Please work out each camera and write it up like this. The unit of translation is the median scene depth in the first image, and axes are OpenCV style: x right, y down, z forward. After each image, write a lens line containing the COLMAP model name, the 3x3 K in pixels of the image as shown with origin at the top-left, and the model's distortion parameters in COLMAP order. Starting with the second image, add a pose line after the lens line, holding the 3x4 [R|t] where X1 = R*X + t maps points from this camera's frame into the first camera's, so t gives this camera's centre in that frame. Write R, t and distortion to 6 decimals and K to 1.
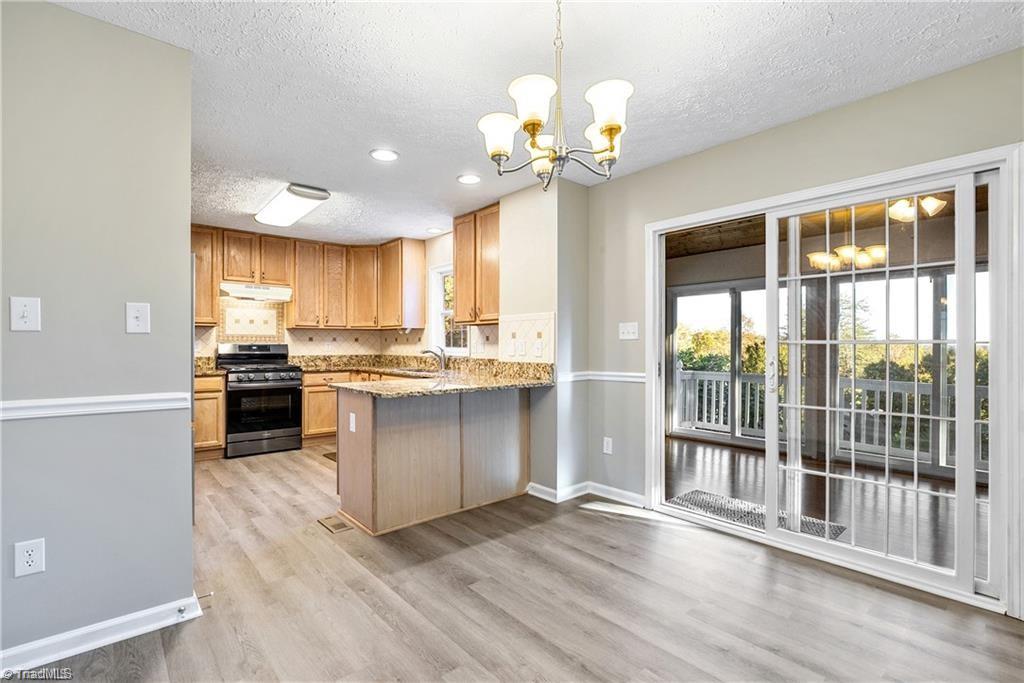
lens RADIAL K [[481.5, 0, 513.5], [0, 481.5, 346.1], [0, 0, 1]] dist [-0.015896, 0.000511]
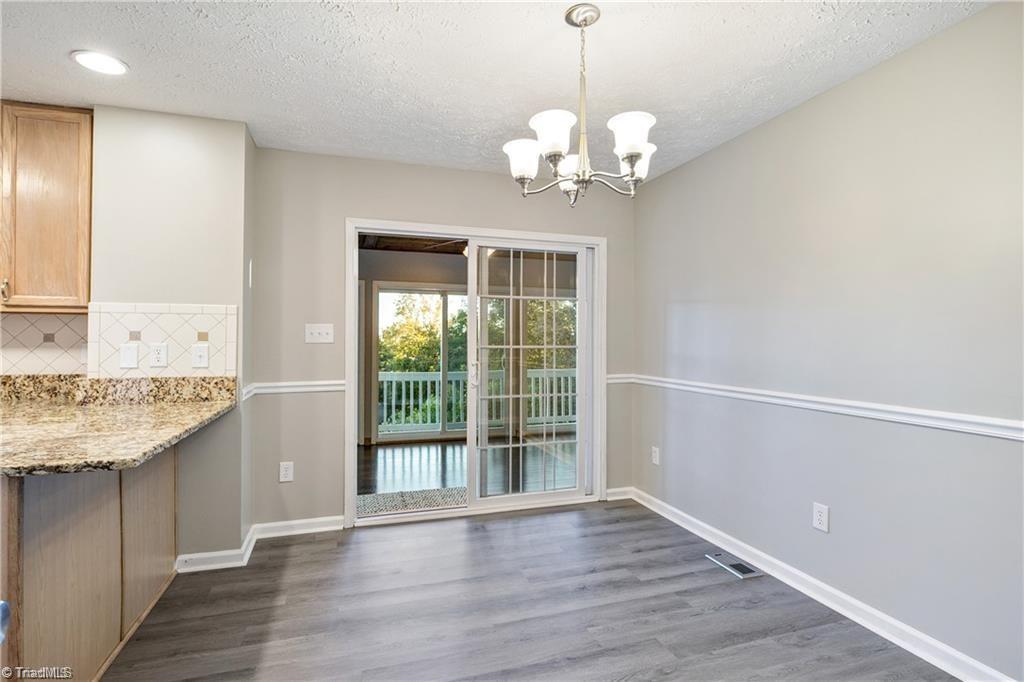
lens RADIAL K [[481.5, 0, 513.5], [0, 481.5, 345.6], [0, 0, 1]] dist [-0.015896, 0.000511]
pose [[0.388048, -0.002309, 0.921636, -0.500654], [-0.003212, 0.999987, 0.003858, -0.016870], [-0.921634, -0.004458, 0.388036, 0.401343]]
